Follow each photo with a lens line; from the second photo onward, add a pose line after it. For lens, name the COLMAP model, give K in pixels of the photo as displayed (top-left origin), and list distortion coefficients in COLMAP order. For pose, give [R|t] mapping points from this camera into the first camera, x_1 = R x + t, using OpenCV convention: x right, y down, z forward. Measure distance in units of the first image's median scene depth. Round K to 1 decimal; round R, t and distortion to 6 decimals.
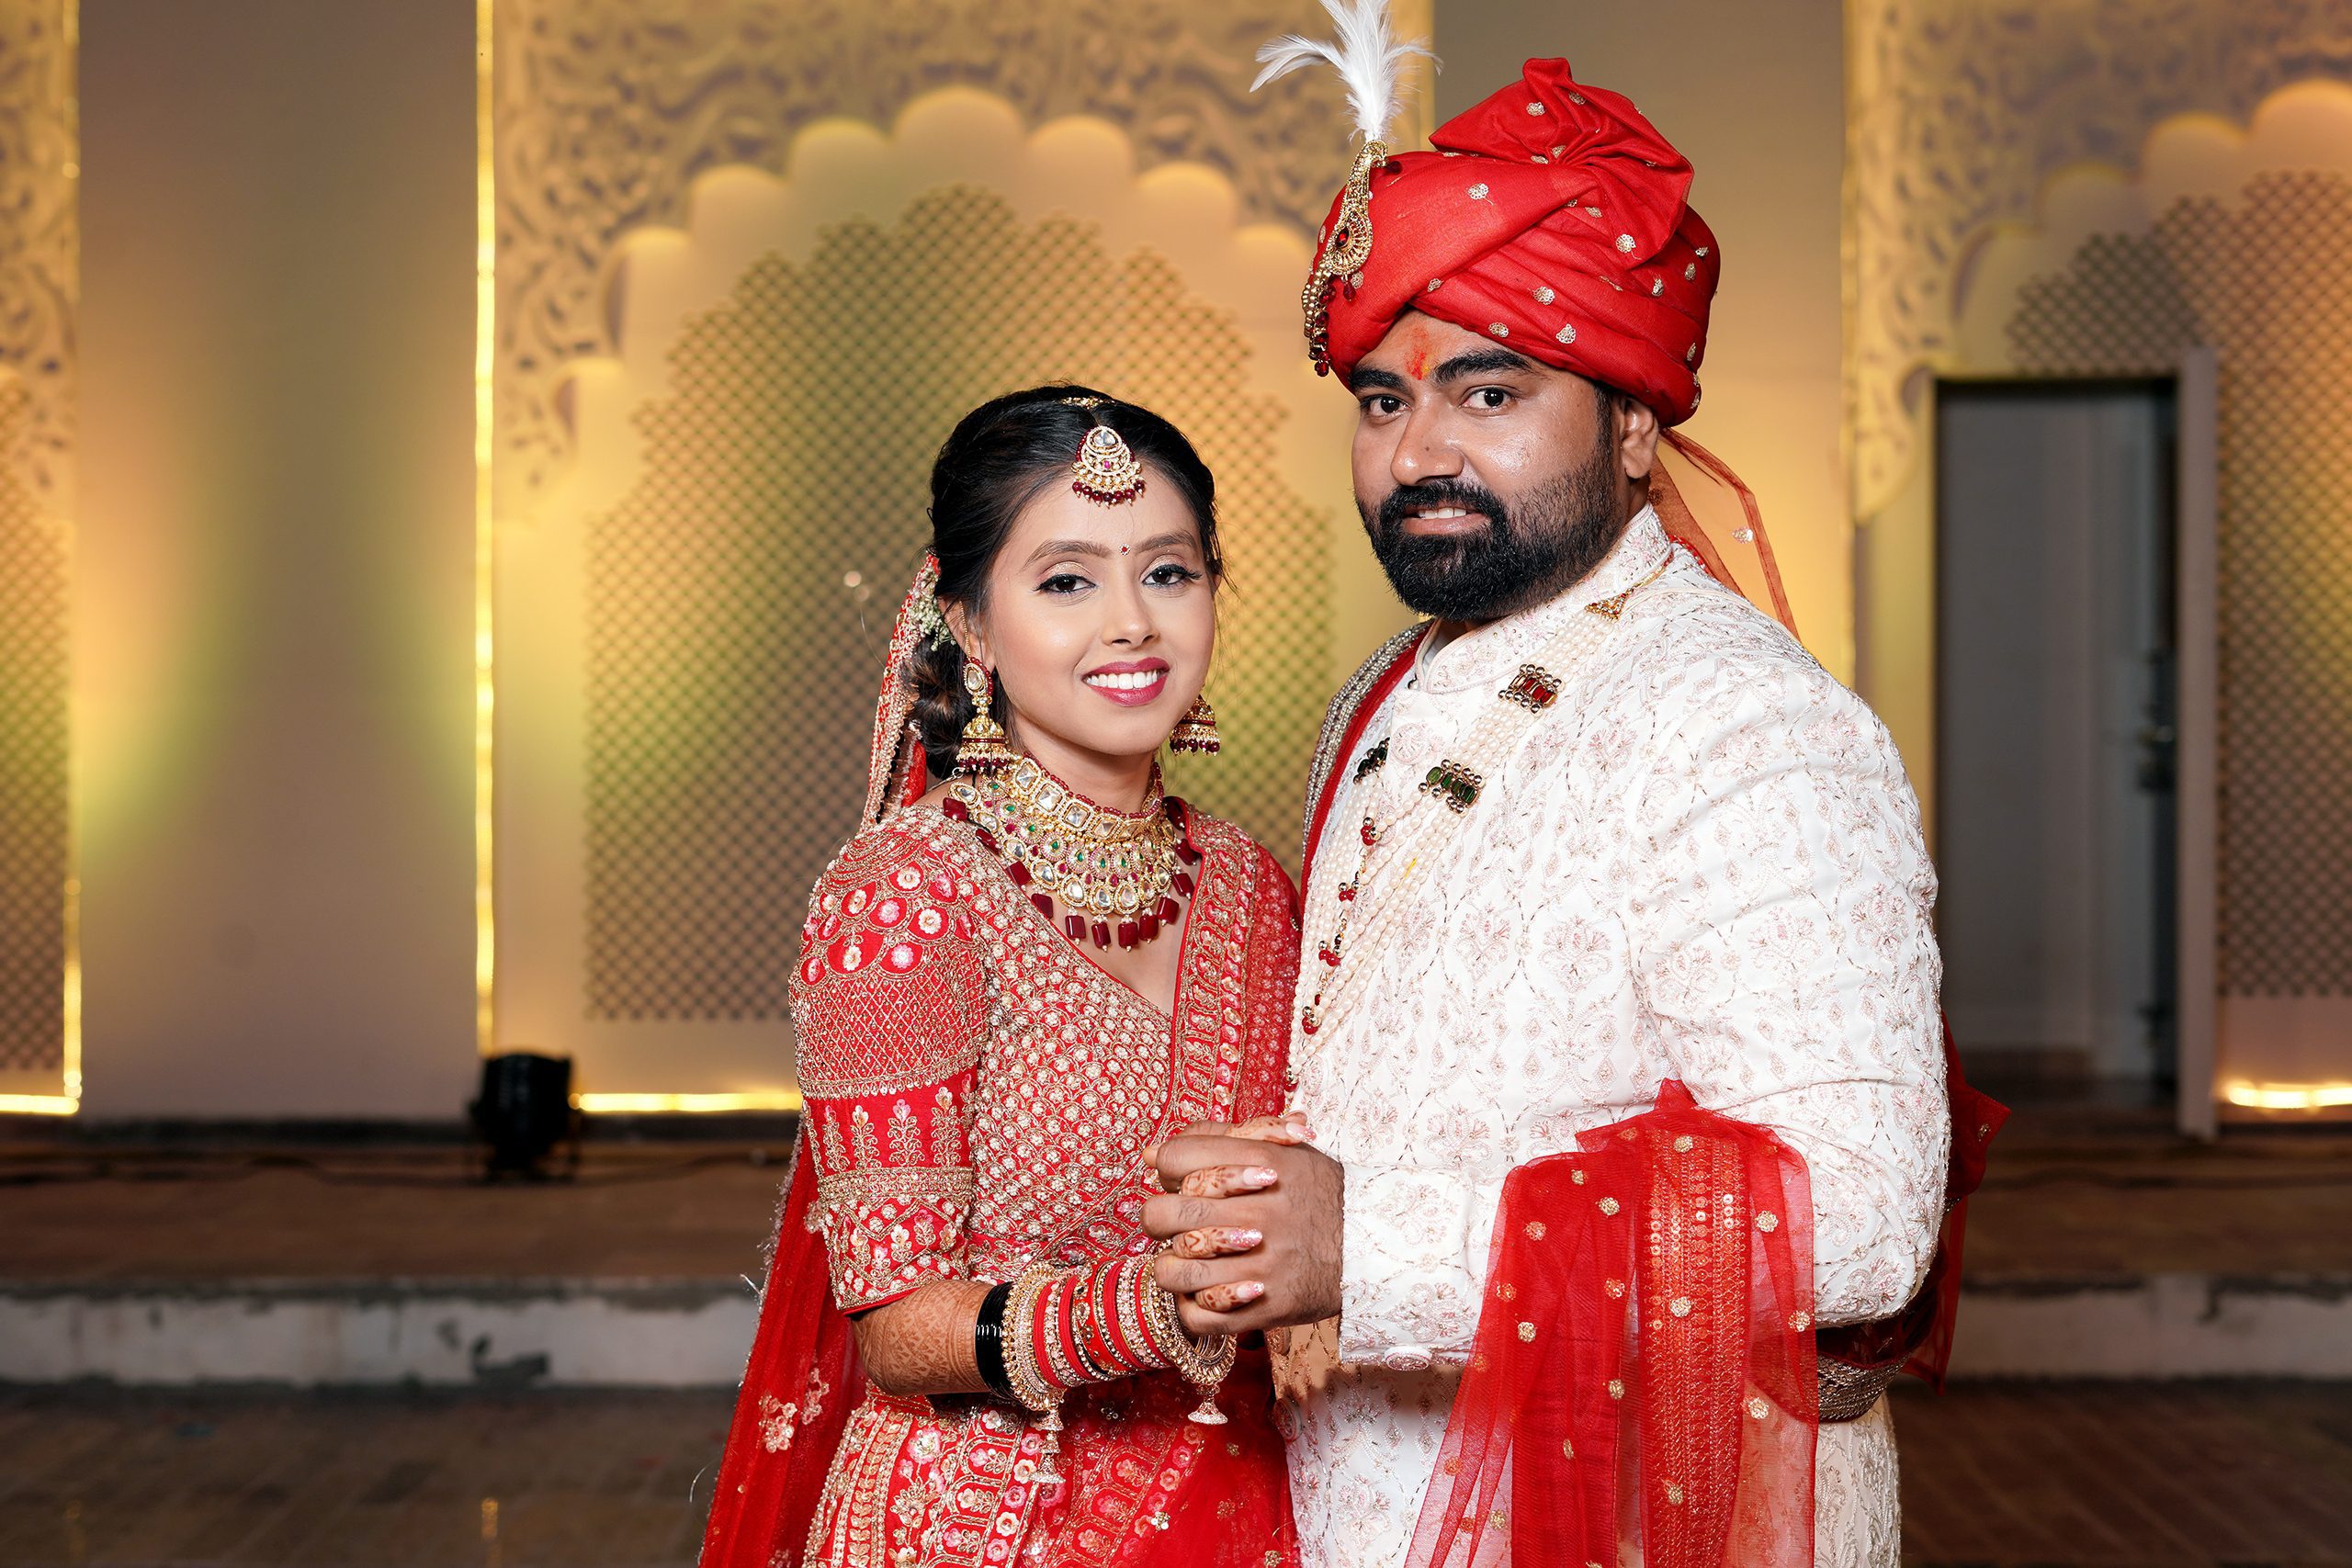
lens RADIAL K [[3480.9, 0, 1170.3], [0, 3480.9, 780.3], [0, 0, 1]] dist [-0.015146, -0.004459]
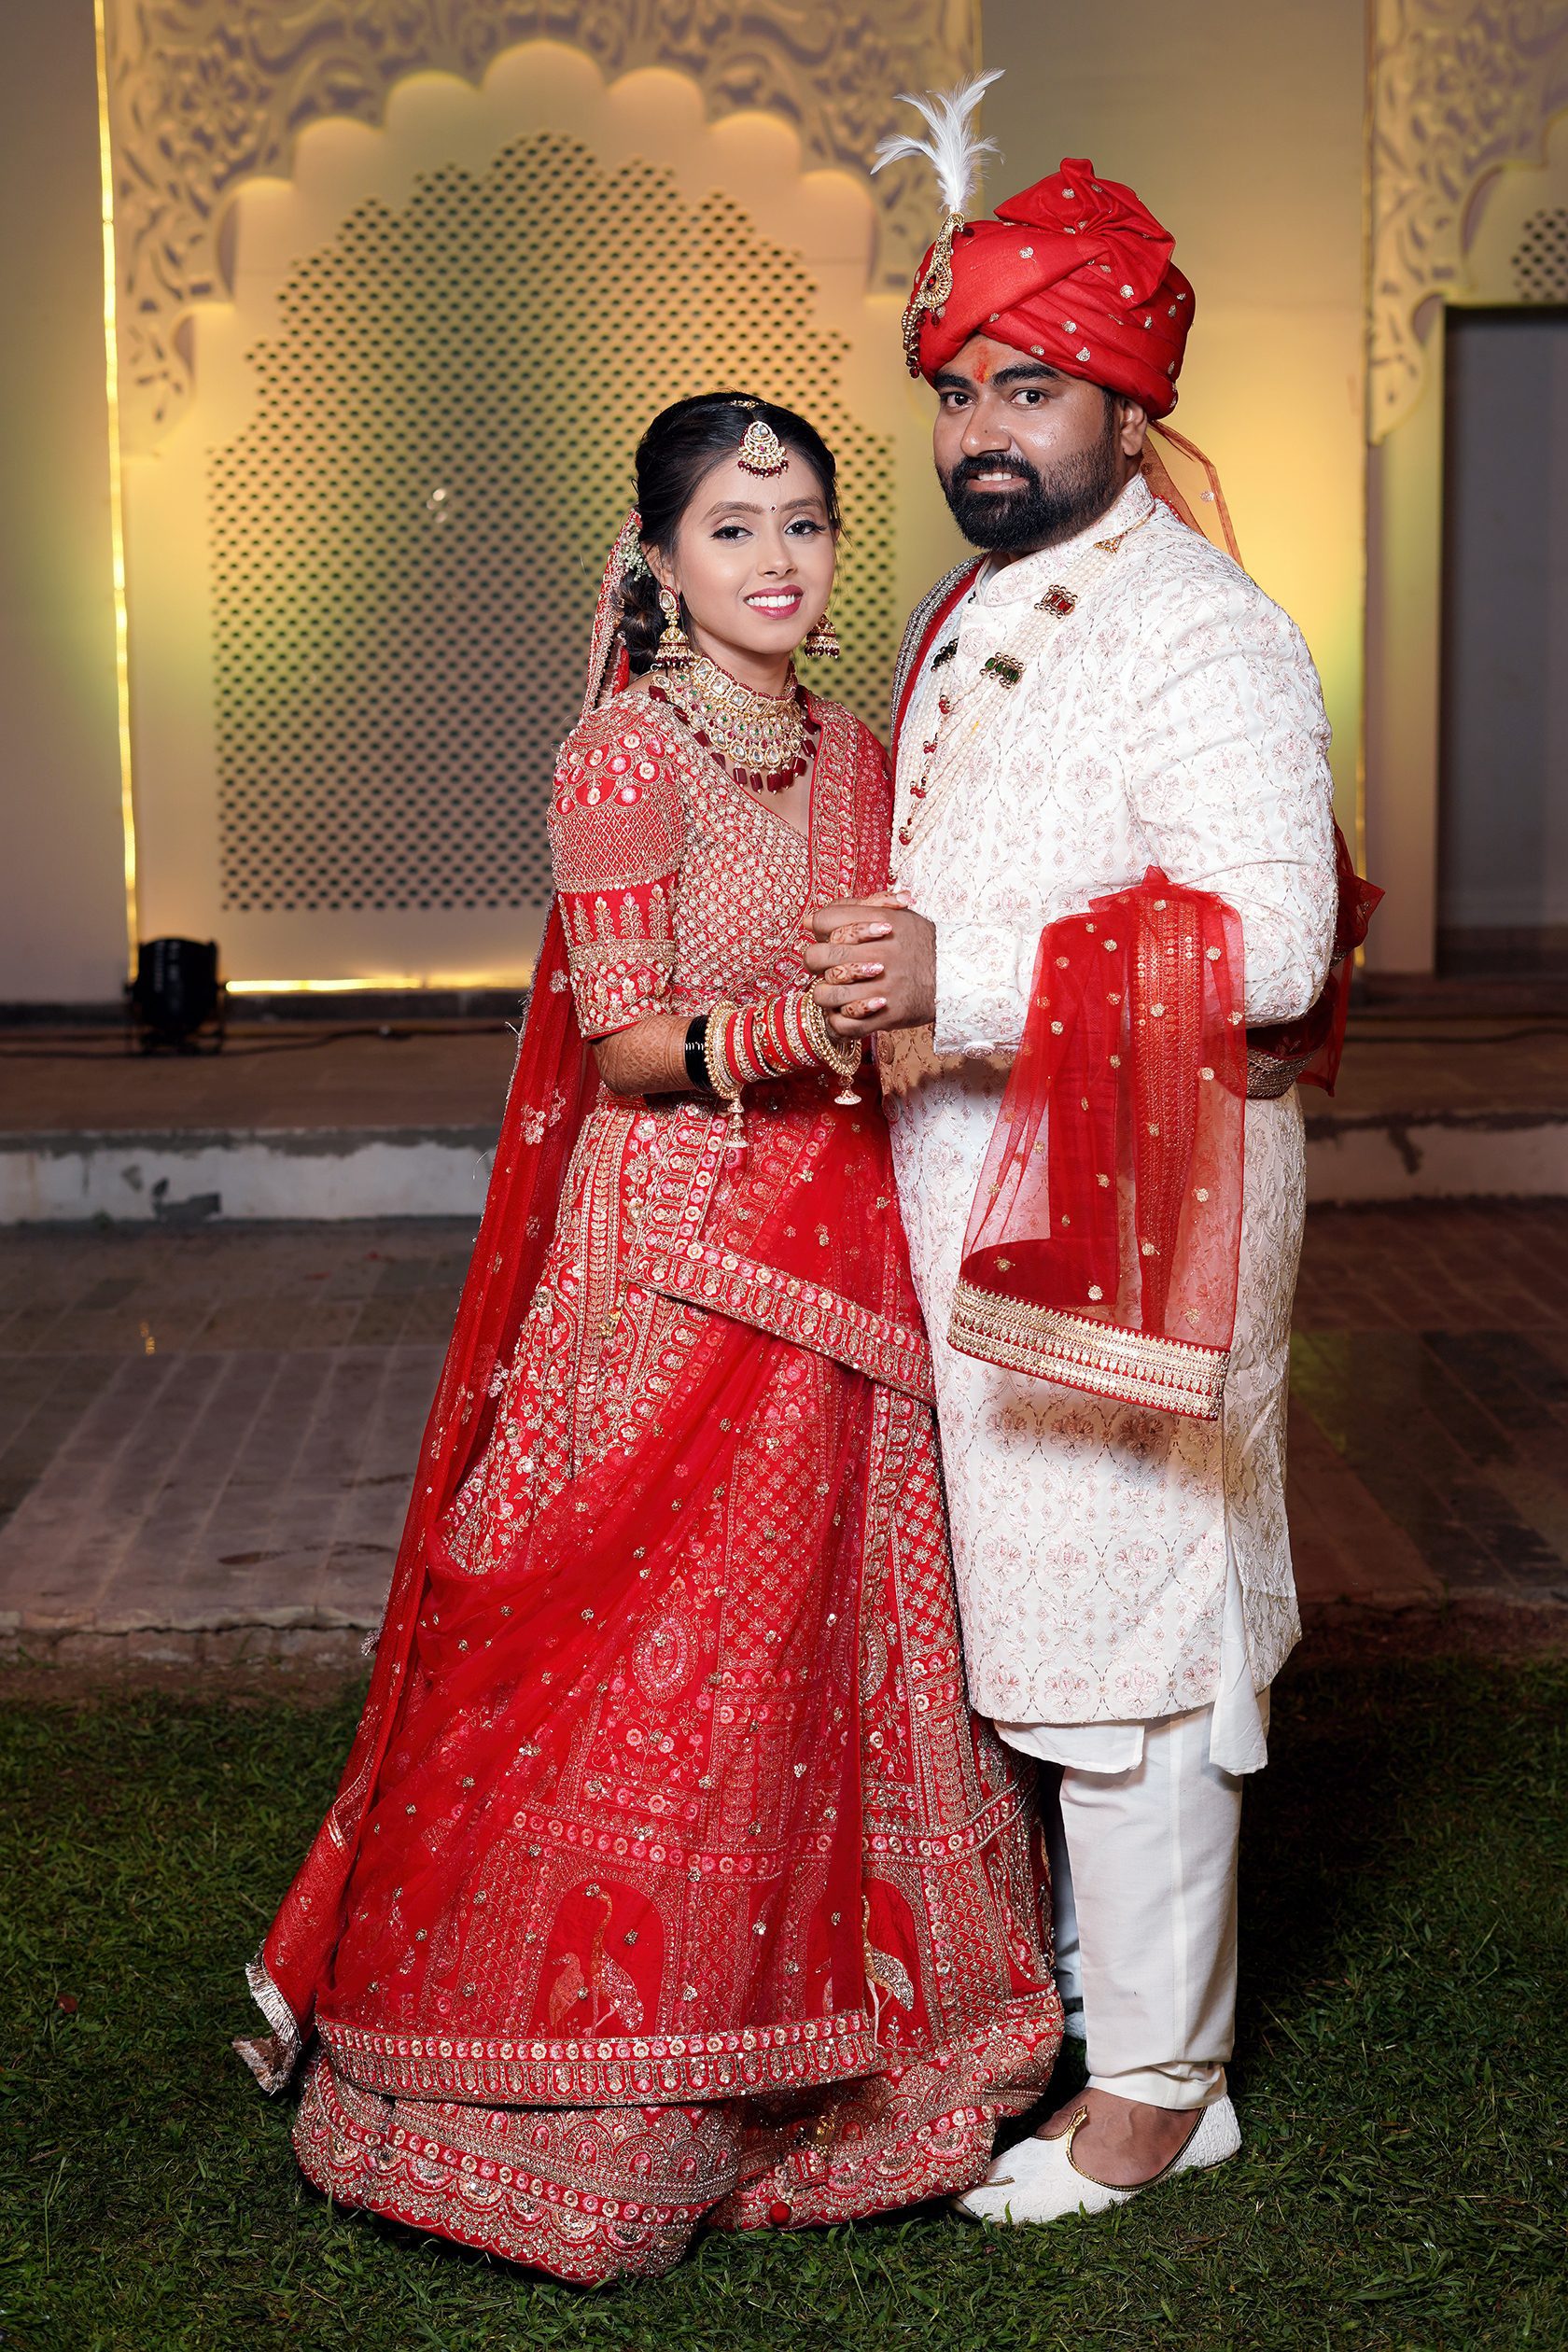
lens RADIAL K [[3420.3, 0, 769.5], [0, 3420.3, 1177.3], [0, 0, 1]] dist [-0.014380, -0.046668]
pose [[0.999850, -0.012598, 0.011907, -0.007650], [0.010806, 0.990070, 0.140159, 0.001878], [-0.013555, -0.140010, 0.990057, -0.092150]]
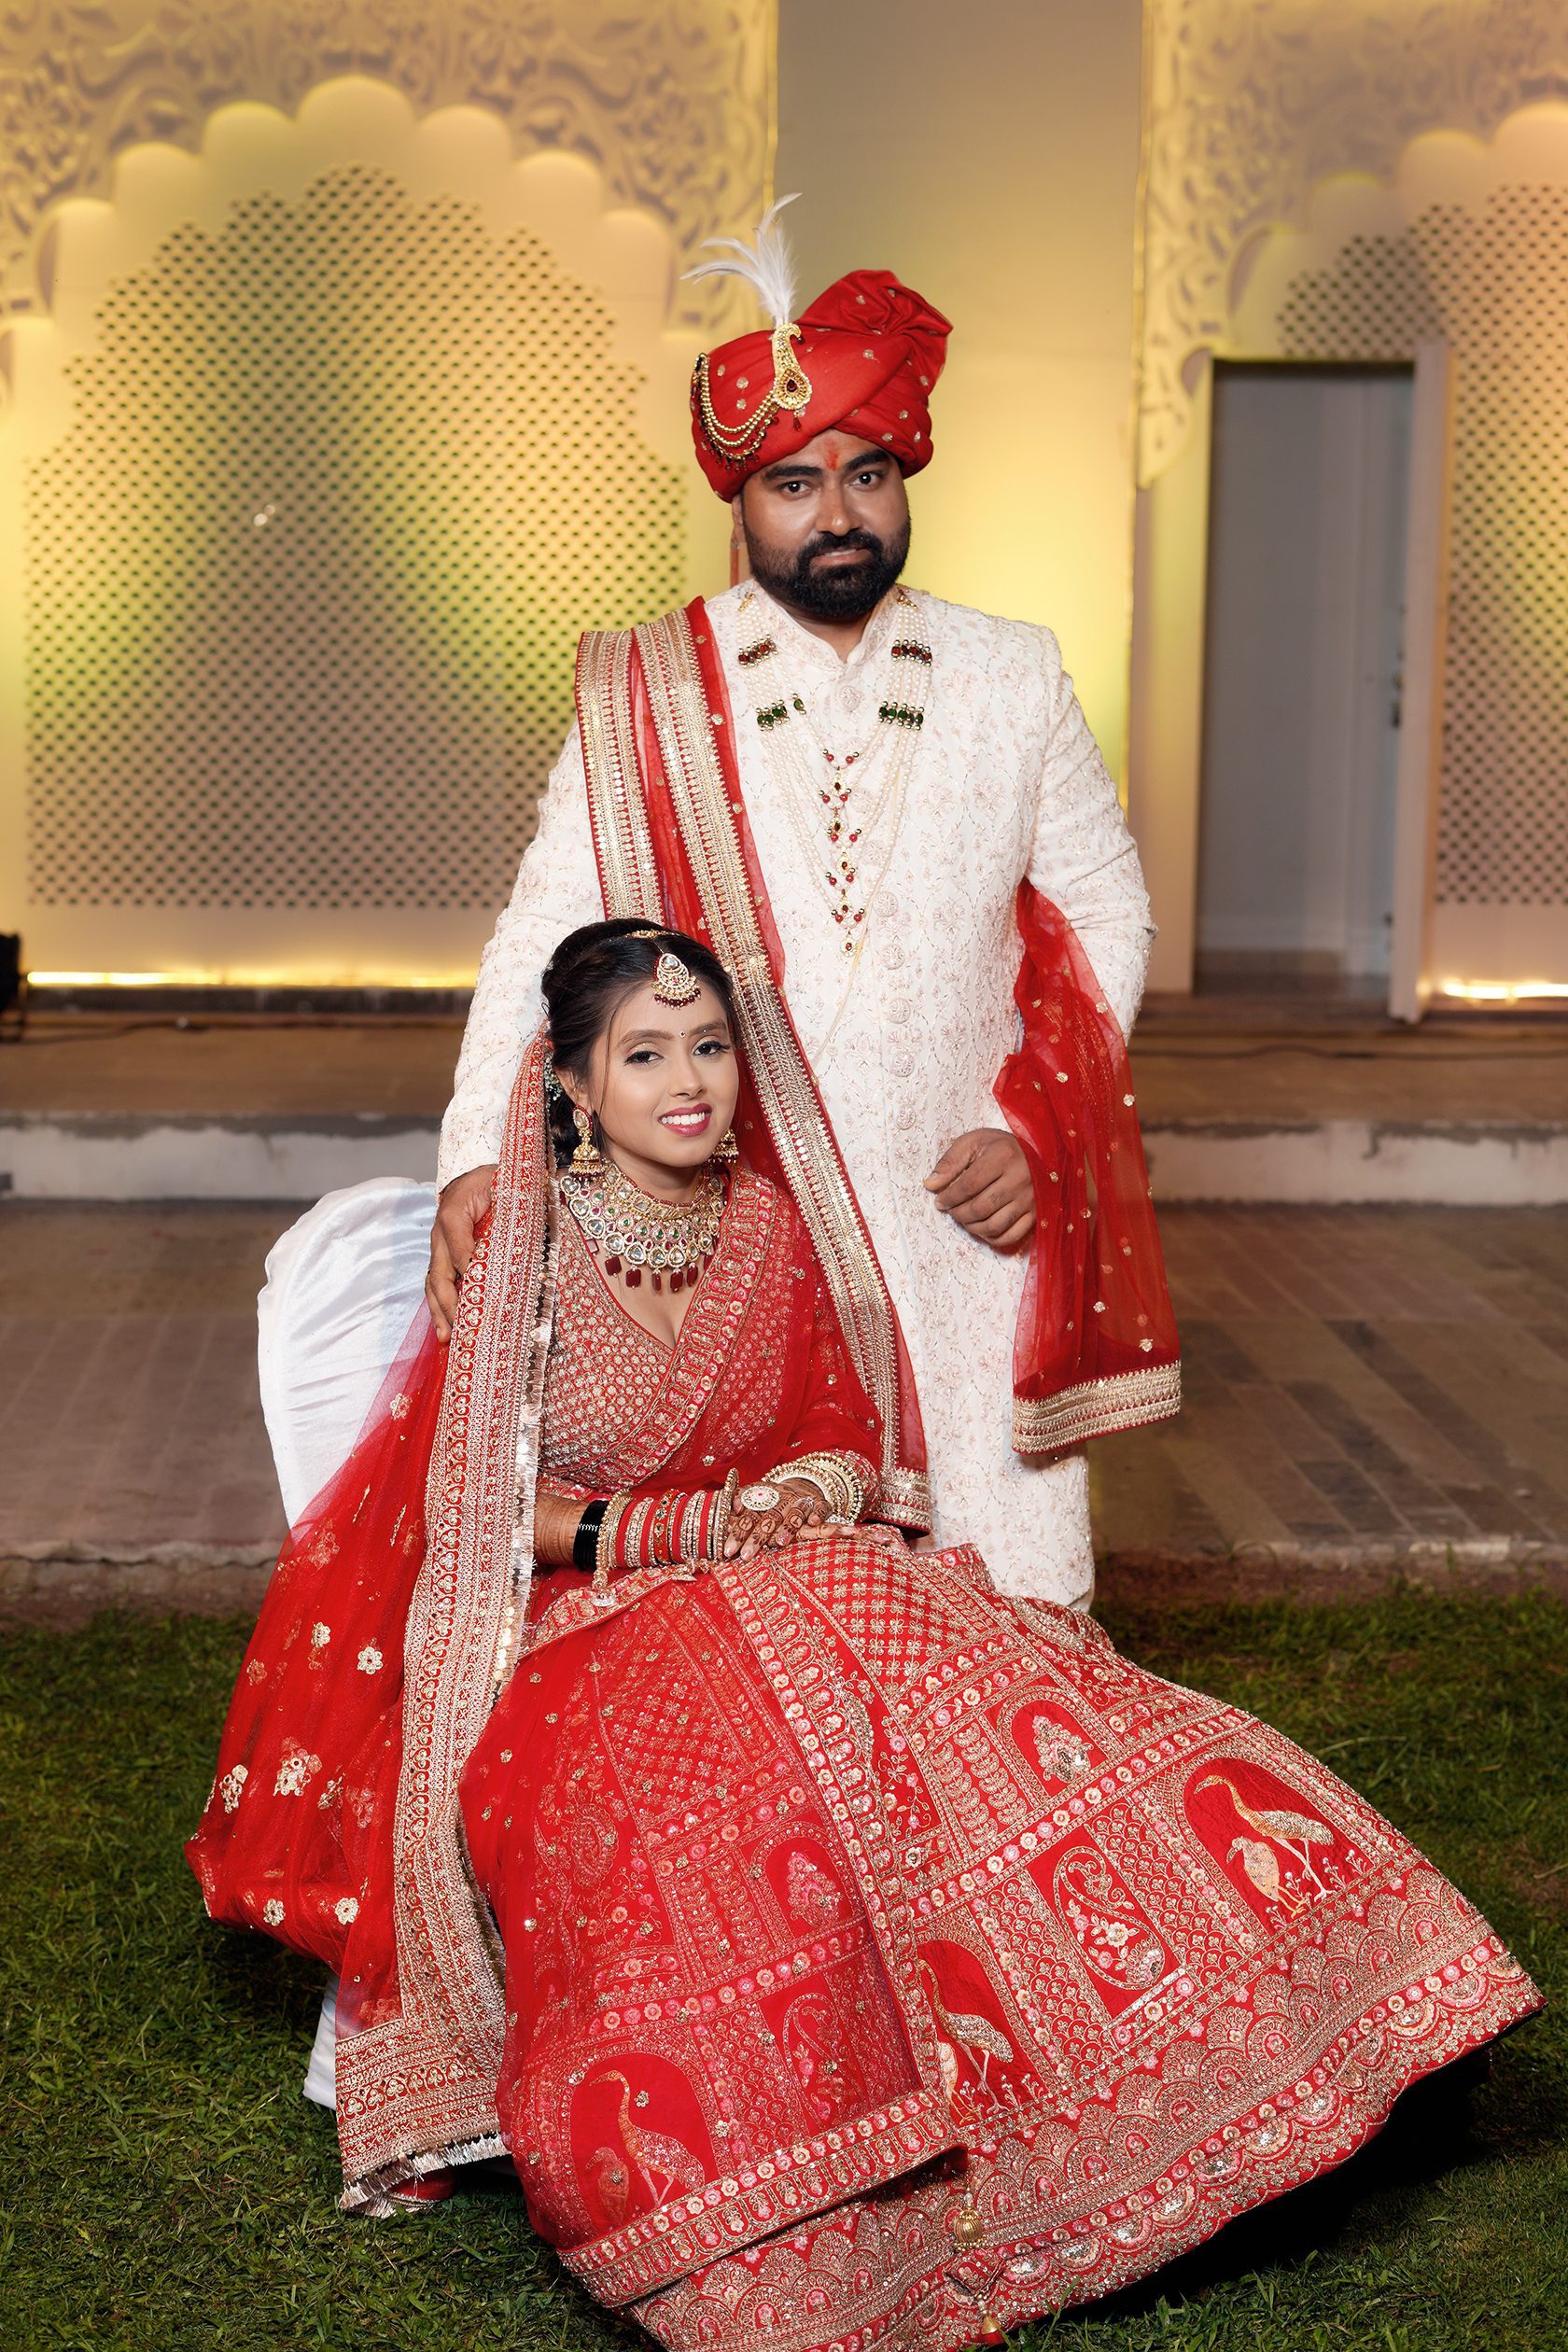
lens RADIAL K [[3481.3, 0, 784.0], [0, 3481.3, 1176.0], [0, 0, 1]] dist [-0.015146, -0.004459]
pose [[0.998292, 0.008910, 0.057742, 0.015170], [-0.016565, 0.990912, 0.133487, 0.000112], [-0.056028, -0.134215, 0.989367, -0.159773]]
